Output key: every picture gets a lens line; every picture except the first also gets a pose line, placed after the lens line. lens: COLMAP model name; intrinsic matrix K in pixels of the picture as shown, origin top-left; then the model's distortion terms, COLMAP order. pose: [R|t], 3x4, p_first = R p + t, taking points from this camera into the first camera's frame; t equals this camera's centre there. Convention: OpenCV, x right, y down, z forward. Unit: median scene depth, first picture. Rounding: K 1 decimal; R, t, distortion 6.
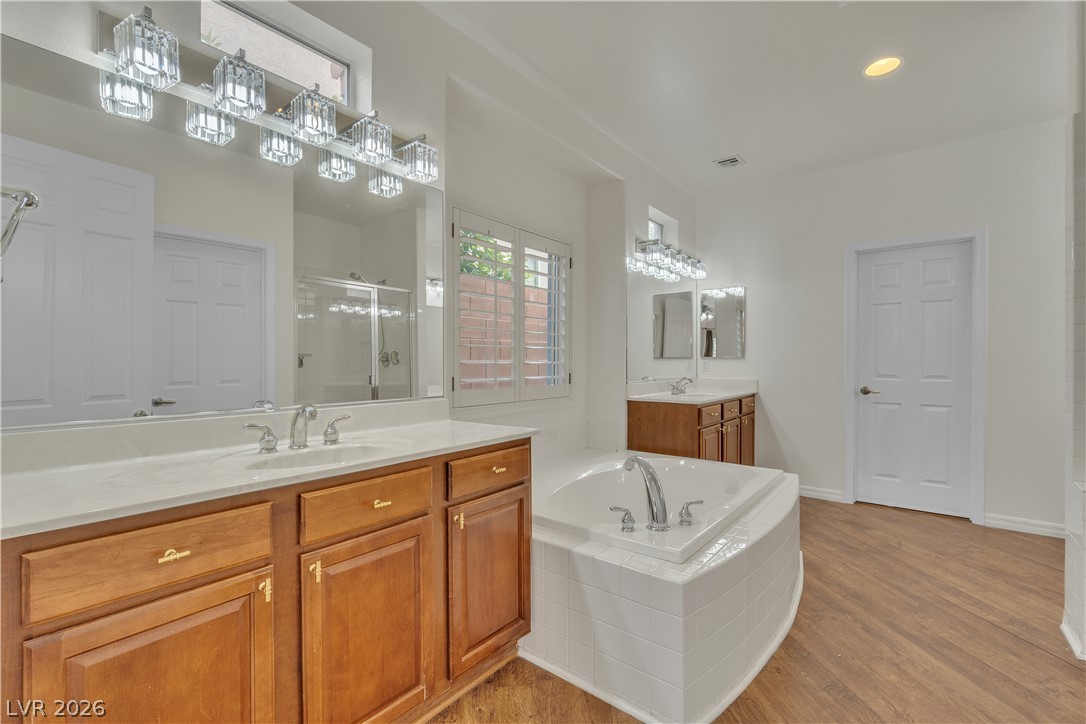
lens RADIAL K [[476.6, 0, 539.7], [0, 476.6, 357.7], [0, 0, 1]] dist [-0.003213, -0.000029]
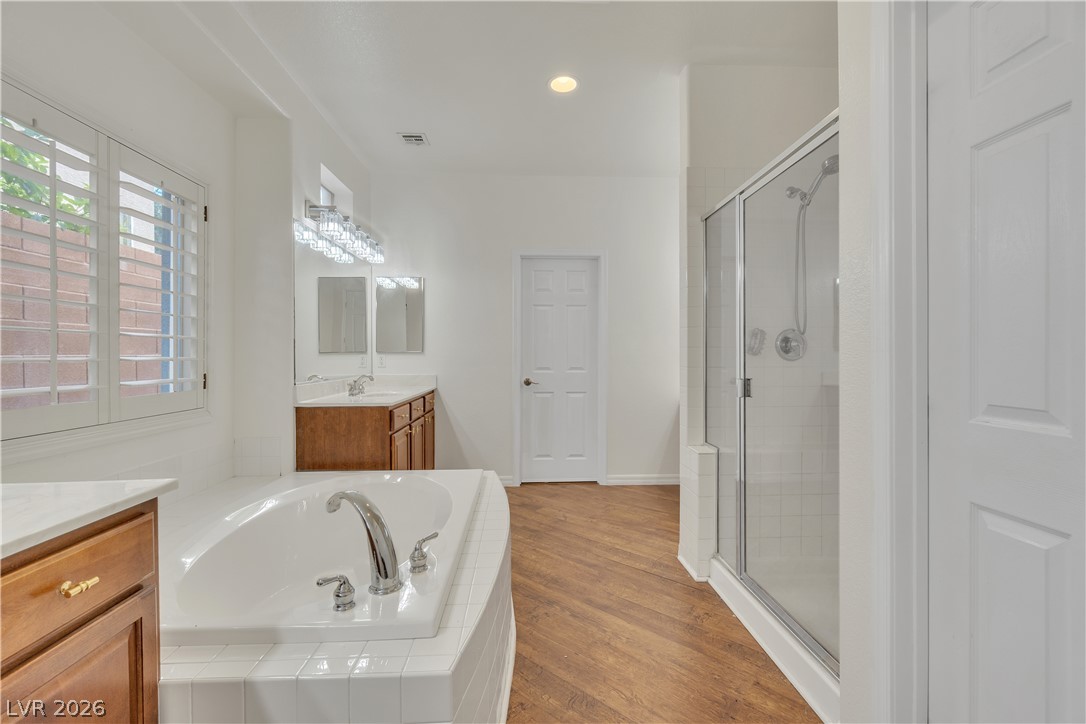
lens RADIAL K [[471.9, 0, 543.7], [0, 471.9, 355.9], [0, 0, 1]] dist [-0.004222, -0.000652]
pose [[0.745051, -0.002140, 0.667004, -0.027889], [-0.001951, 0.999984, 0.005388, 0.002432], [-0.667005, -0.005315, 0.745035, 0.186375]]
